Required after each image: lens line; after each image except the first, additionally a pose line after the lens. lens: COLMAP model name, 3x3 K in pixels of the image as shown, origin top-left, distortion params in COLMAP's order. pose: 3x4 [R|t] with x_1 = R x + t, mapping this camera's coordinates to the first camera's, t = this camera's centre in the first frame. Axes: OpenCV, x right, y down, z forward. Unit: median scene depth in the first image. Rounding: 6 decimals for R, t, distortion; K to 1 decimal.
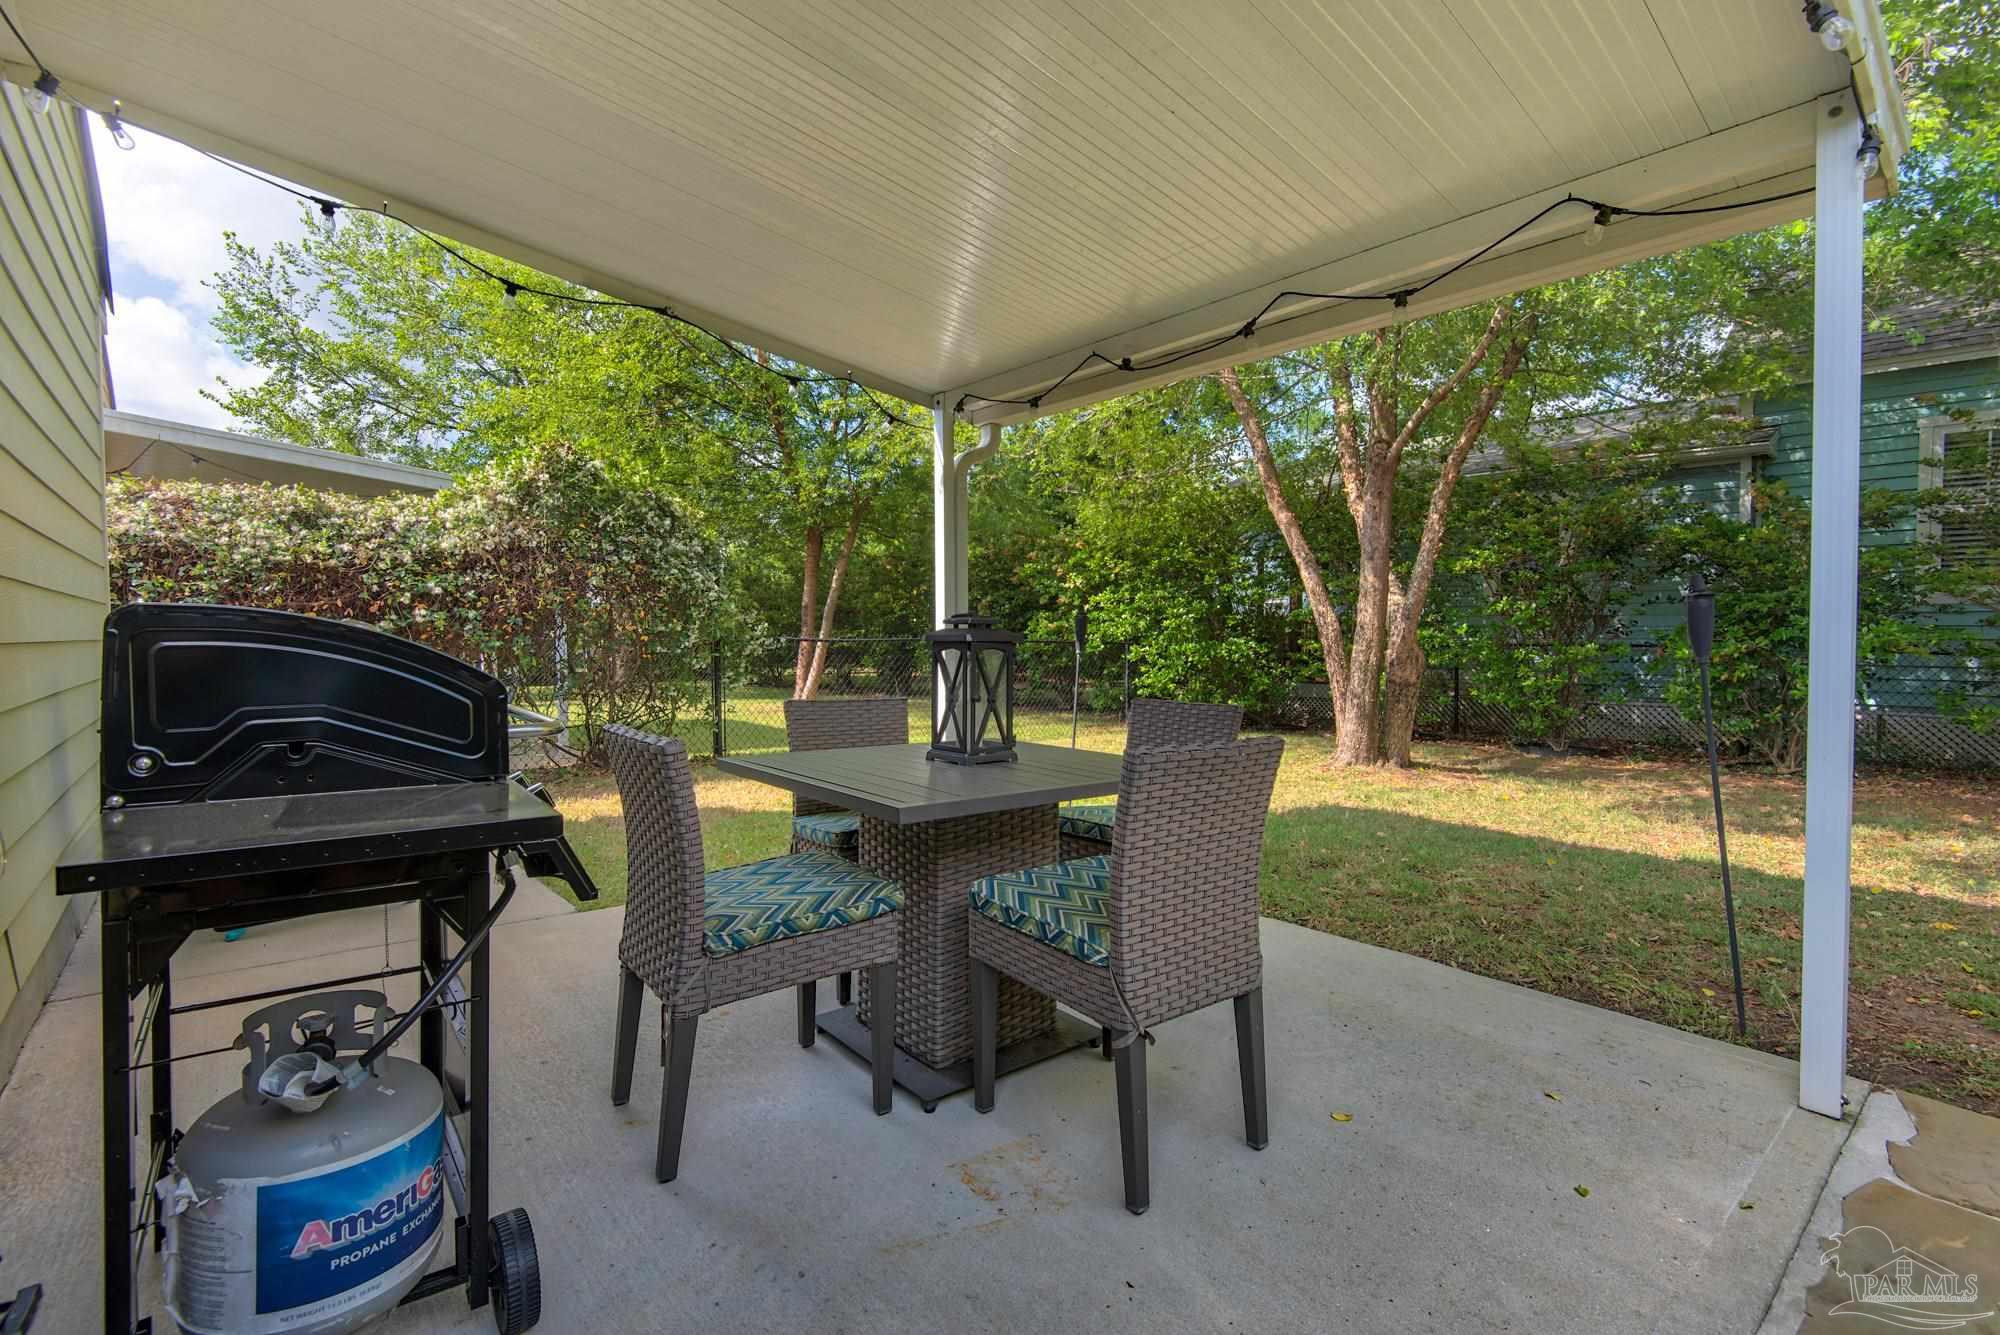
lens RADIAL K [[916.6, 0, 1000.0], [0, 916.6, 667.5], [0, 0, 1]] dist [0.000049, -0.000050]
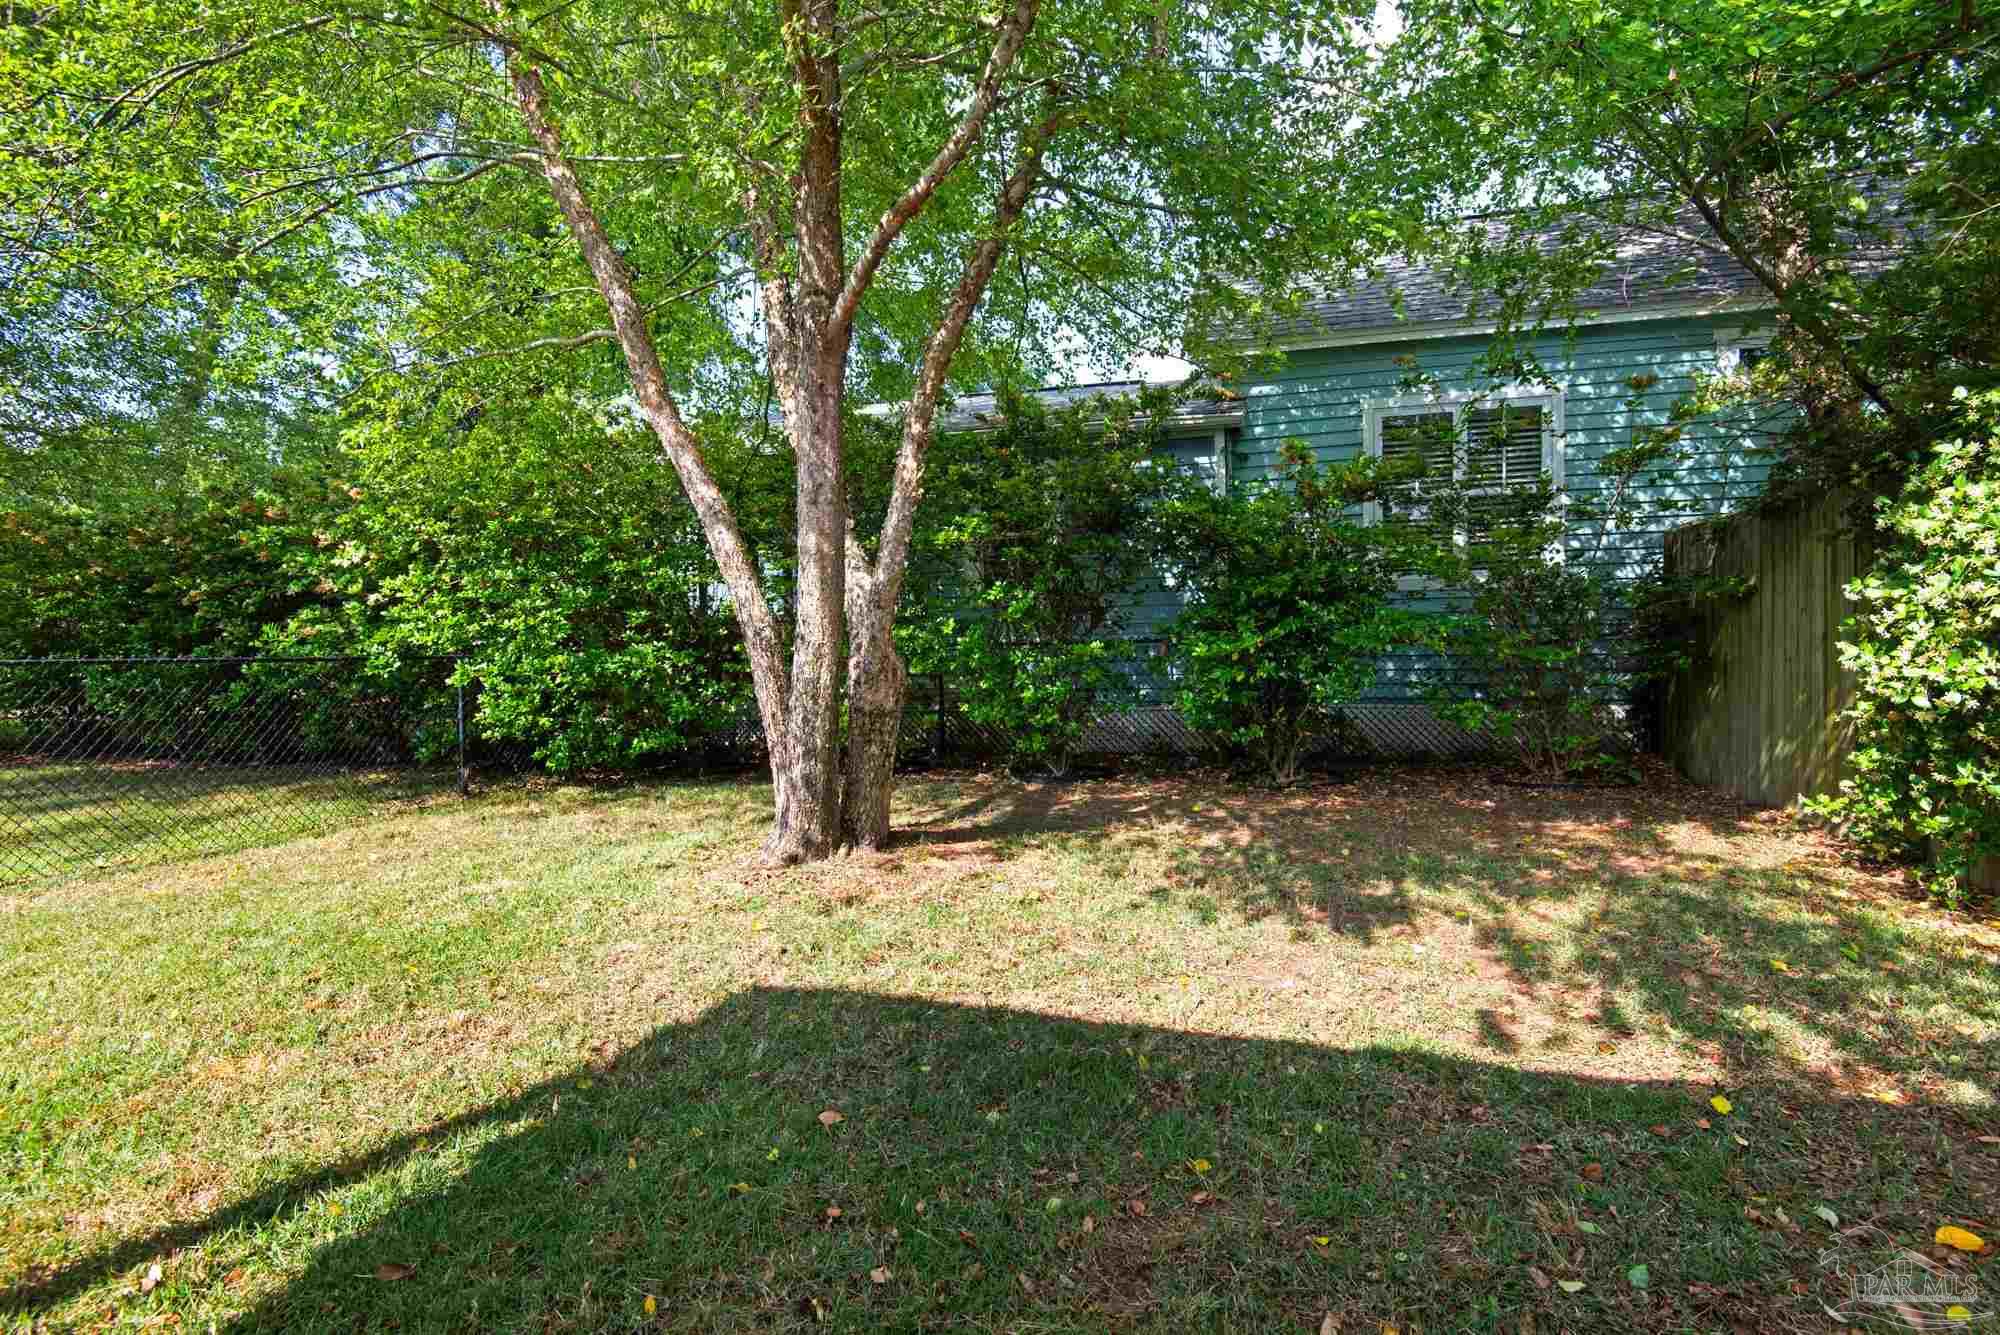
lens RADIAL K [[916.6, 0, 1000.0], [0, 916.6, 667.5], [0, 0, 1]] dist [0.000049, -0.000050]
pose [[0.857514, -0.039023, 0.512978, 0.156222], [0.038839, 0.999184, 0.011085, -0.014340], [-0.512992, 0.010418, 0.858330, 0.337805]]
